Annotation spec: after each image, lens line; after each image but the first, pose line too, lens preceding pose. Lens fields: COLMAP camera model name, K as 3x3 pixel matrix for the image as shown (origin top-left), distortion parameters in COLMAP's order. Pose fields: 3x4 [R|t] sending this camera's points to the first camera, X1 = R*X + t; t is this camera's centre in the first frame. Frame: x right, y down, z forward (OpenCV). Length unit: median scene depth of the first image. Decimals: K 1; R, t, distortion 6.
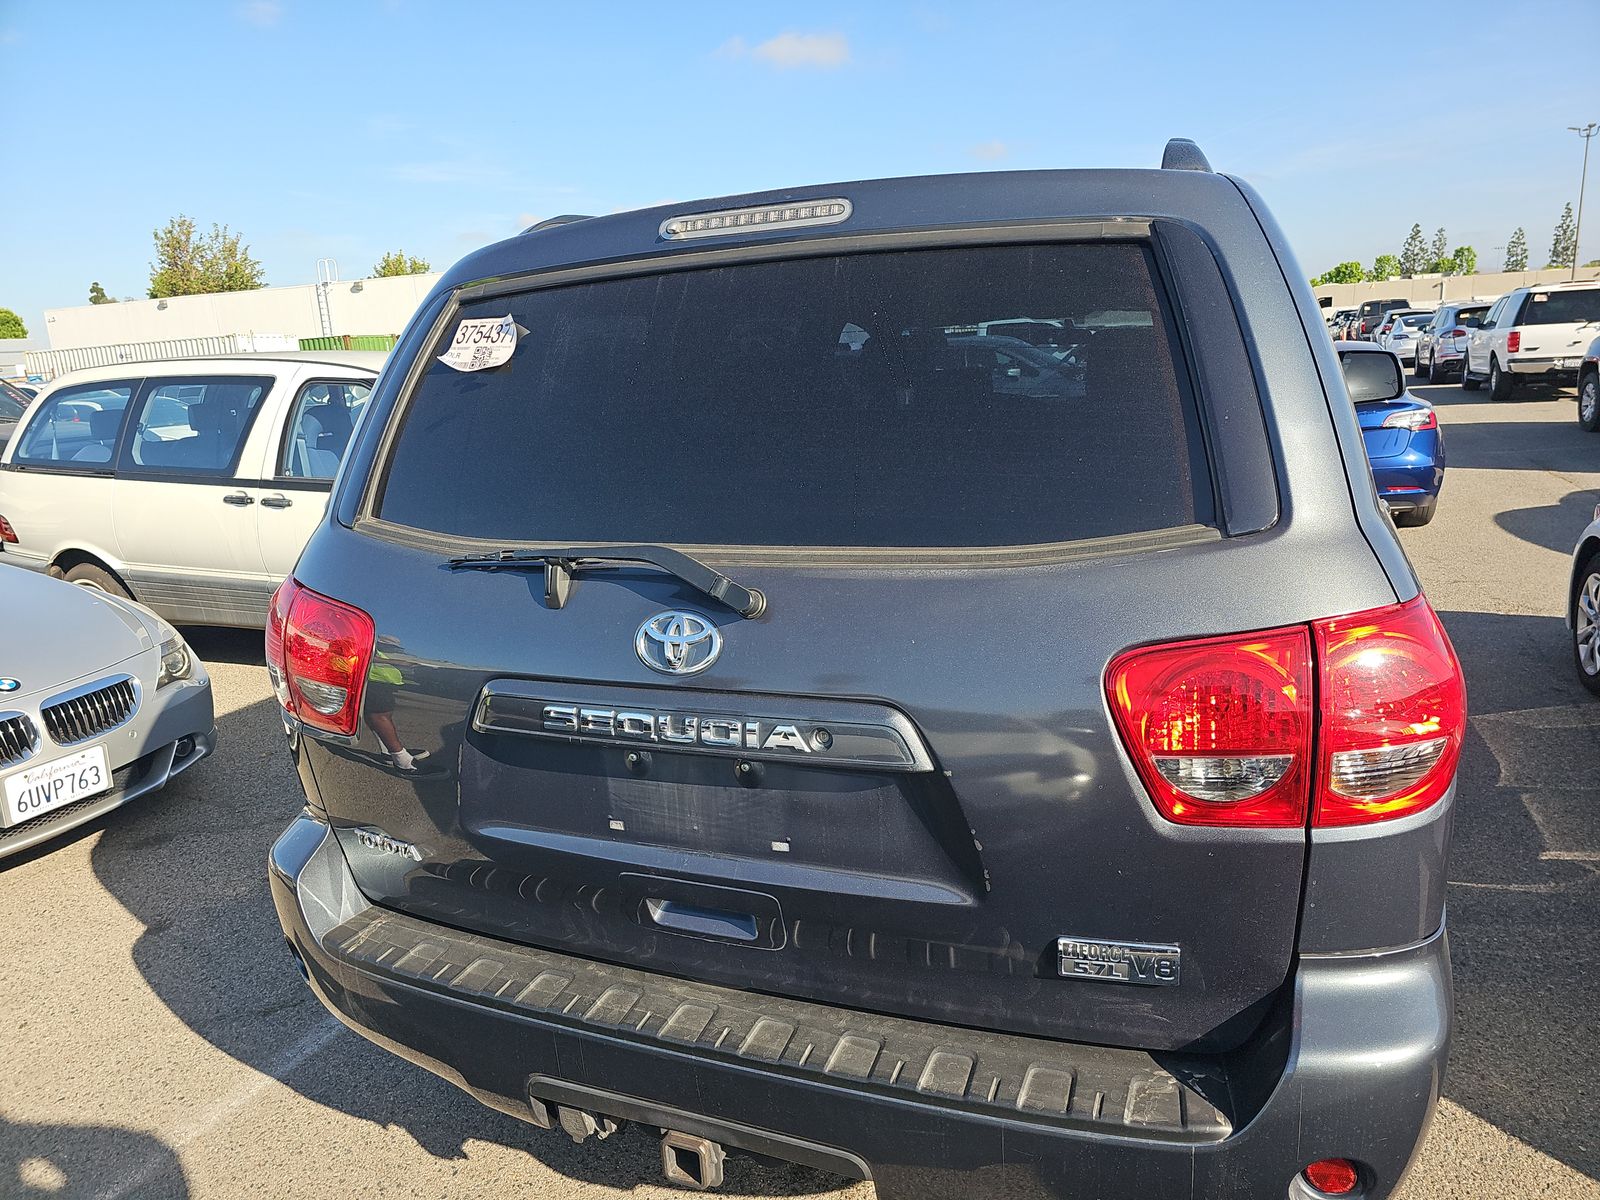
lens RADIAL K [[1070.2, 0, 800.9], [0, 1070.2, 592.8], [0, 0, 1]] dist [0.015975, -0.028026]
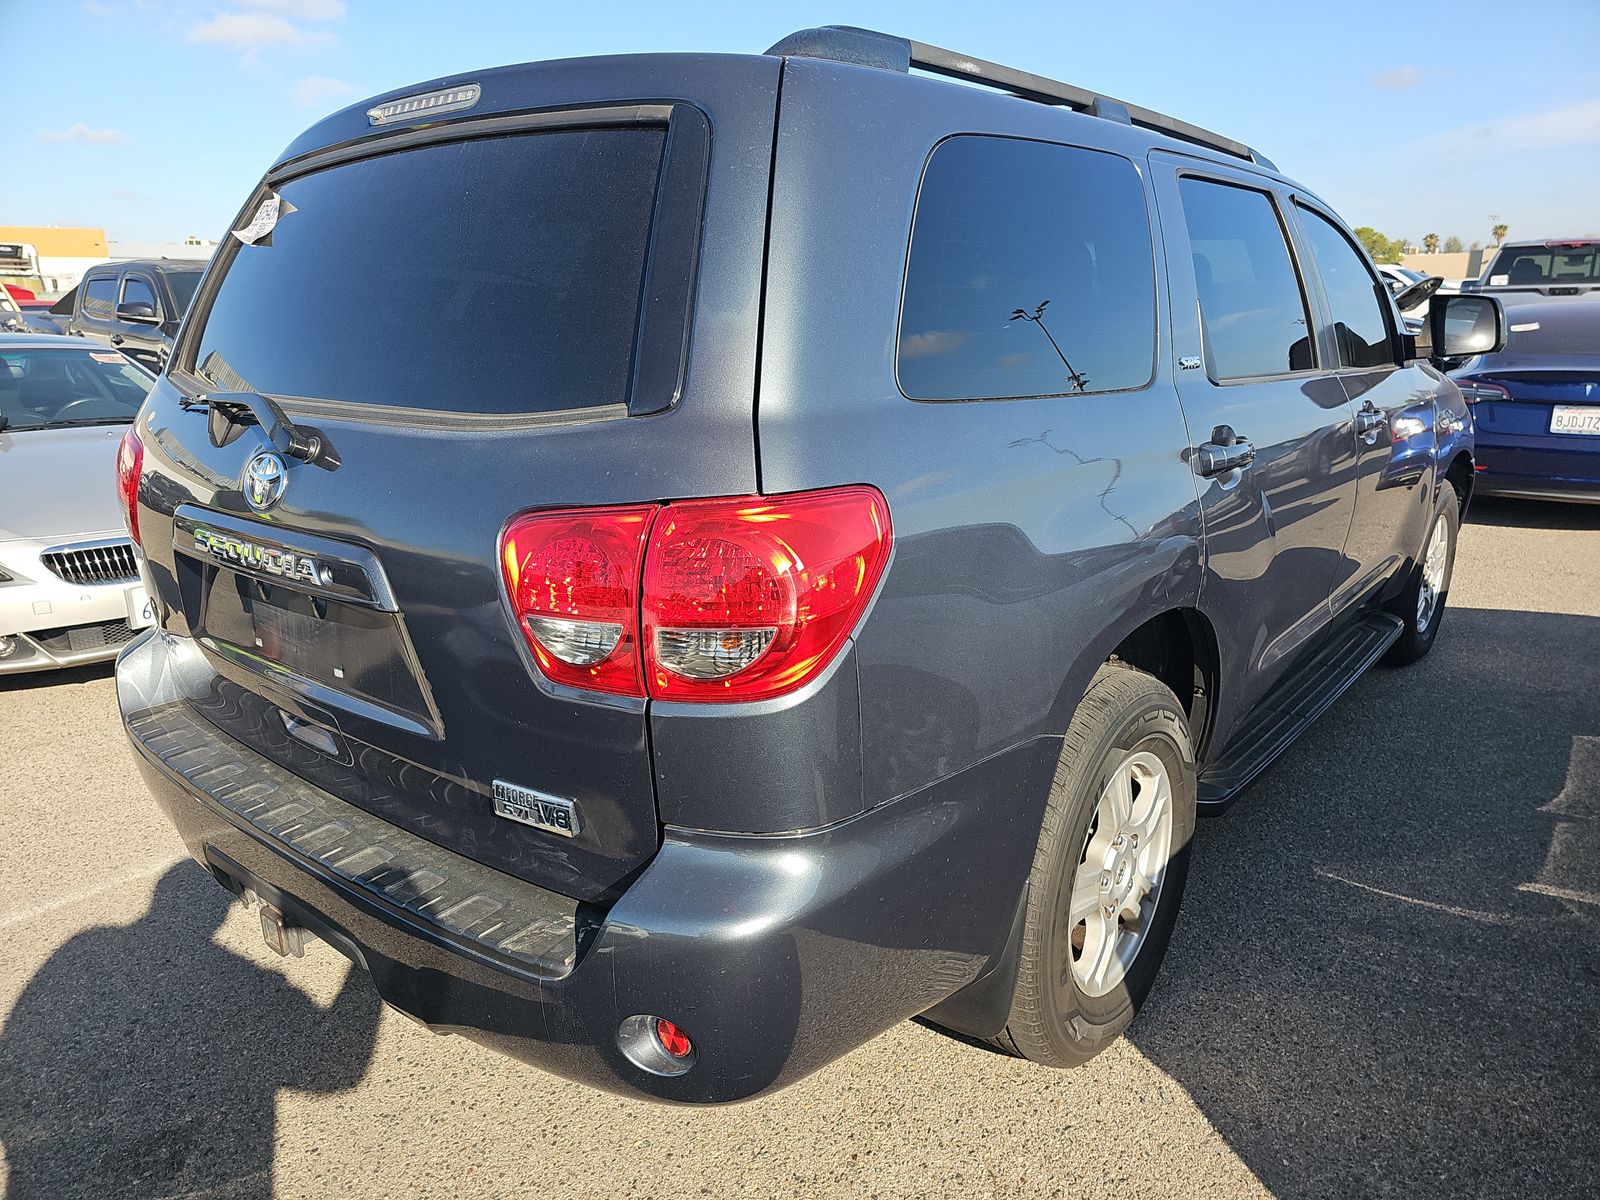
lens RADIAL K [[1070.2, 0, 803.5], [0, 1070.2, 607.0], [0, 0, 1]] dist [0.015975, -0.028026]
pose [[0.958391, 0.123295, -0.257460, 0.728742], [-0.105438, 0.991031, 0.082102, 0.024699], [0.265274, -0.051540, 0.962795, 0.042350]]
